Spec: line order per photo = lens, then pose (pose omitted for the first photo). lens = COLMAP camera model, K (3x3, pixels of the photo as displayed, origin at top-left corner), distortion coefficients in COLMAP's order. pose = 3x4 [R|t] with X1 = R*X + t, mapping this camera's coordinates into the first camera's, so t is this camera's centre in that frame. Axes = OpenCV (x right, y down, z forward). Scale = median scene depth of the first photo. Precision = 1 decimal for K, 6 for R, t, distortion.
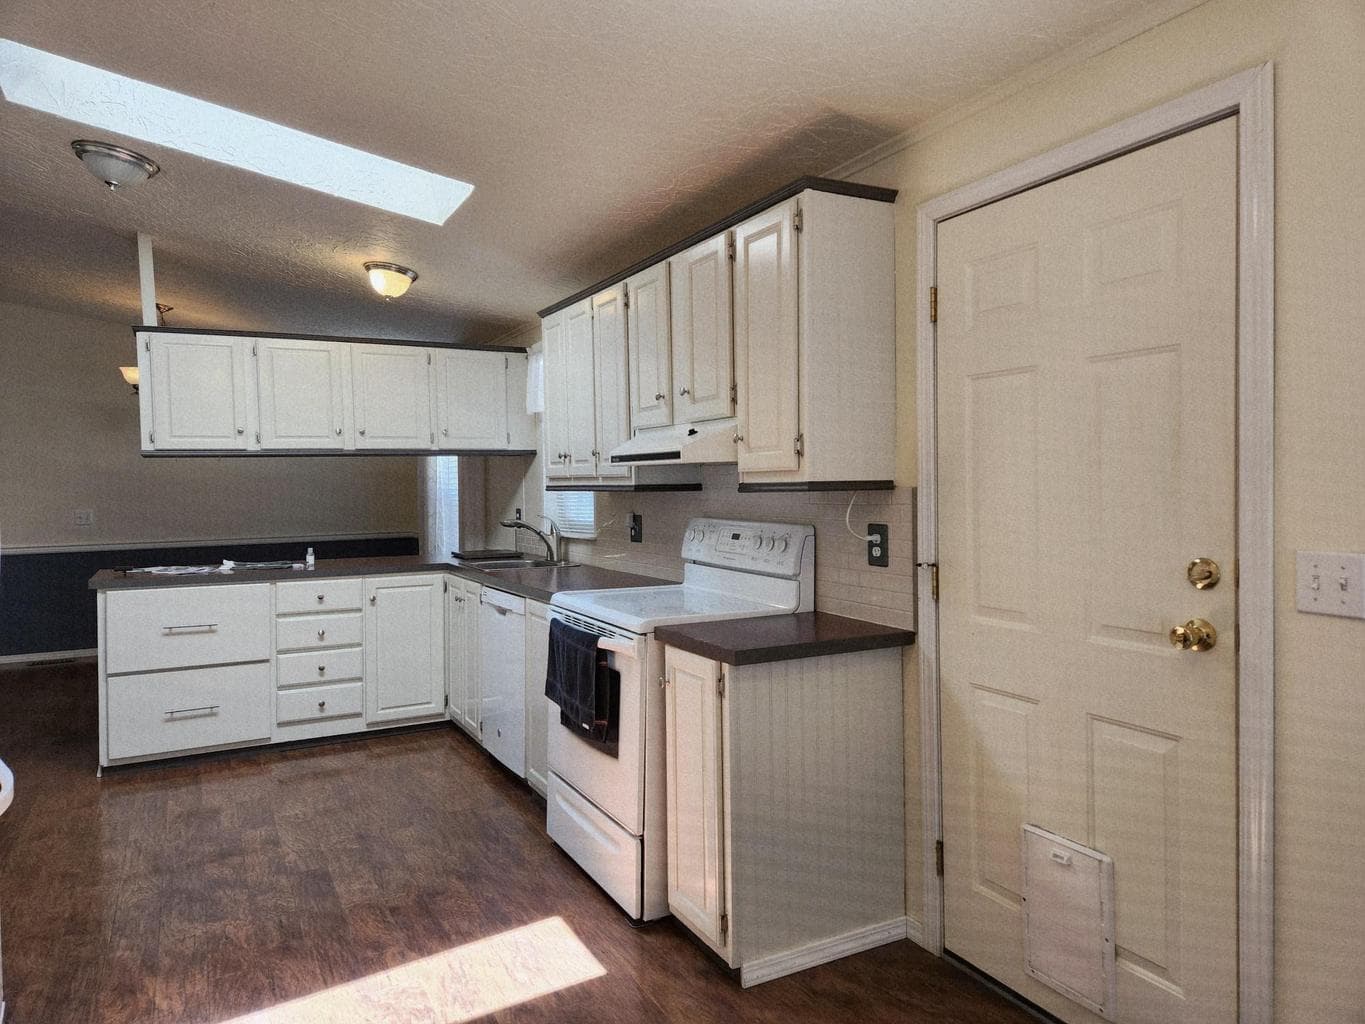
lens RADIAL K [[907.9, 0, 681.8], [0, 907.9, 507.5], [0, 0, 1]] dist [0.011842, -0.000839]
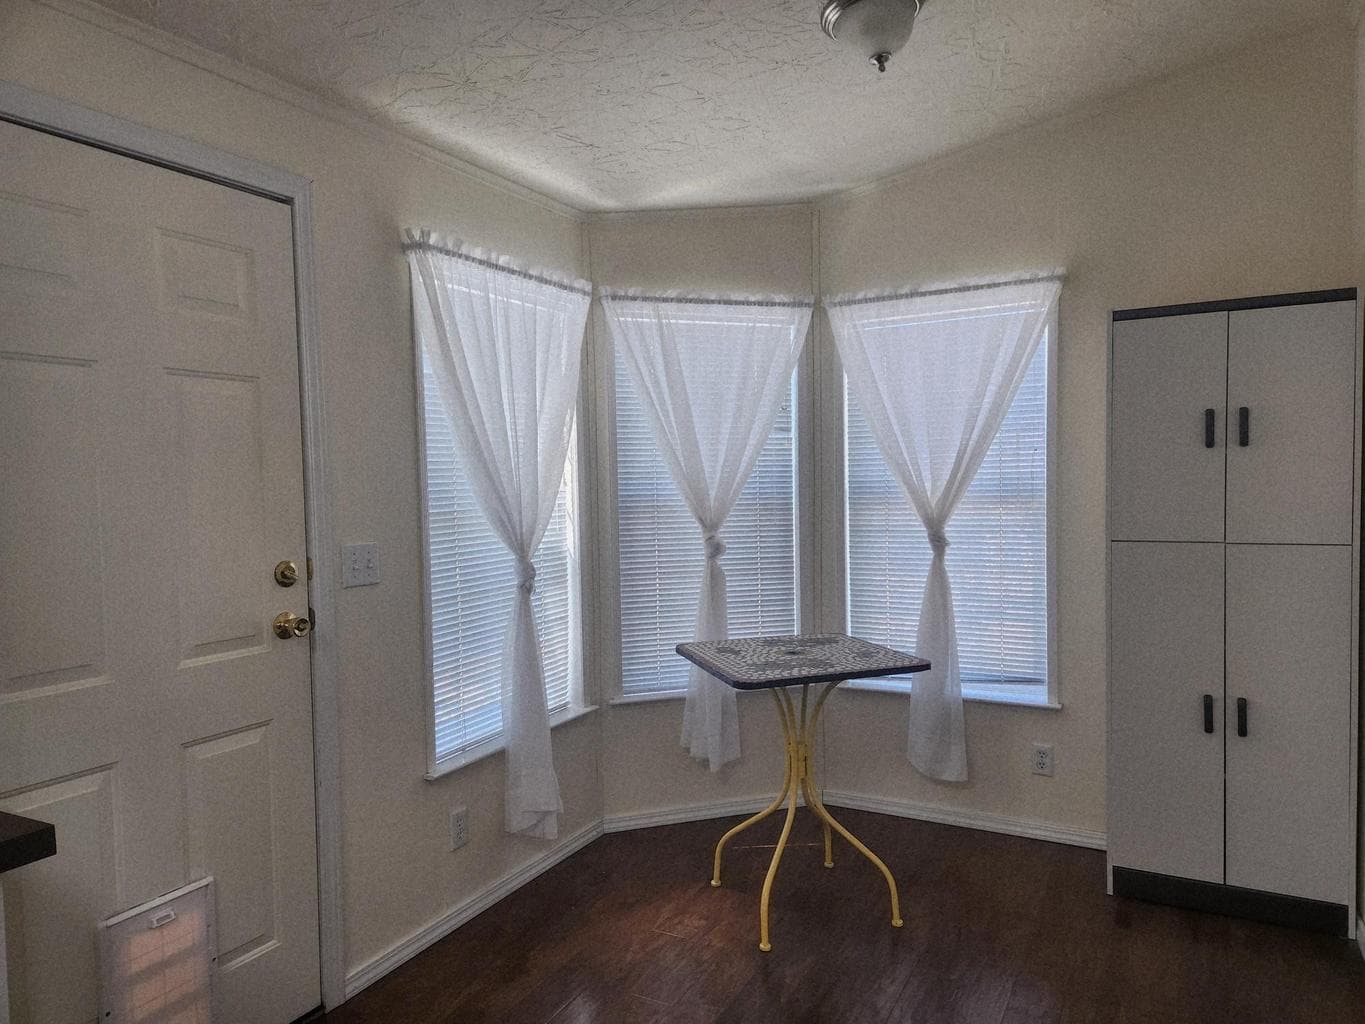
lens RADIAL K [[907.9, 0, 680.6], [0, 907.9, 512.5], [0, 0, 1]] dist [0.011842, -0.000839]
pose [[-0.548457, -0.014908, 0.836046, -0.559565], [0.041956, 0.998091, 0.045322, -0.031927], [-0.835126, 0.059934, -0.546784, 0.956483]]
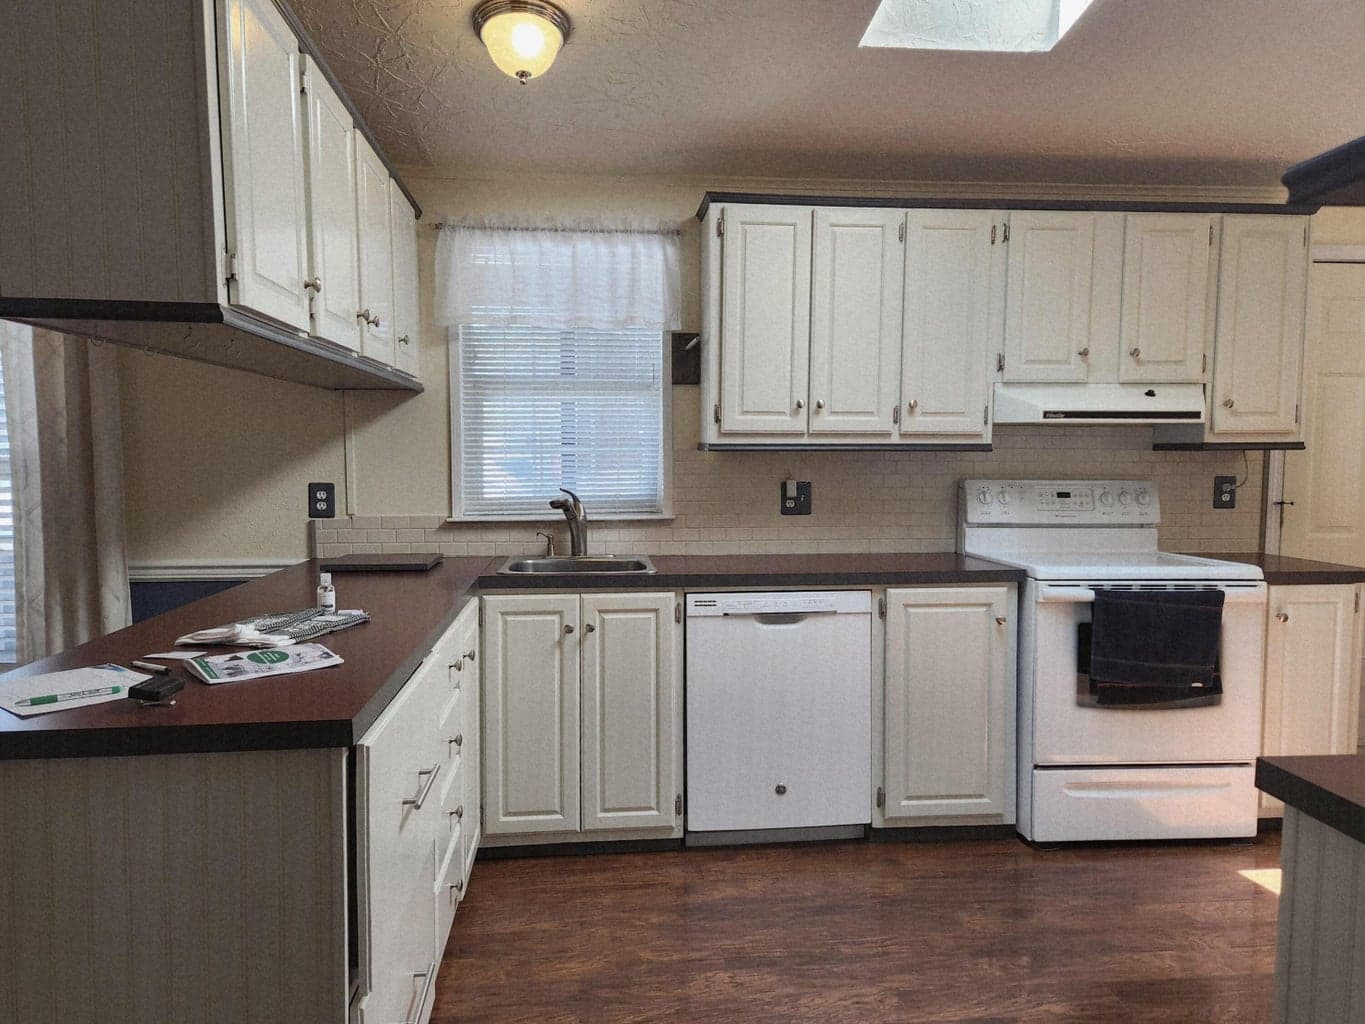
lens RADIAL K [[961.8, 0, 678.7], [0, 961.8, 522.4], [0, 0, 1]] dist [0.005144, -0.000608]
pose [[0.406721, -0.056222, 0.911821, -1.567850], [0.020812, 0.998416, 0.052278, -0.004870], [-0.913315, -0.002286, 0.407246, 1.322500]]
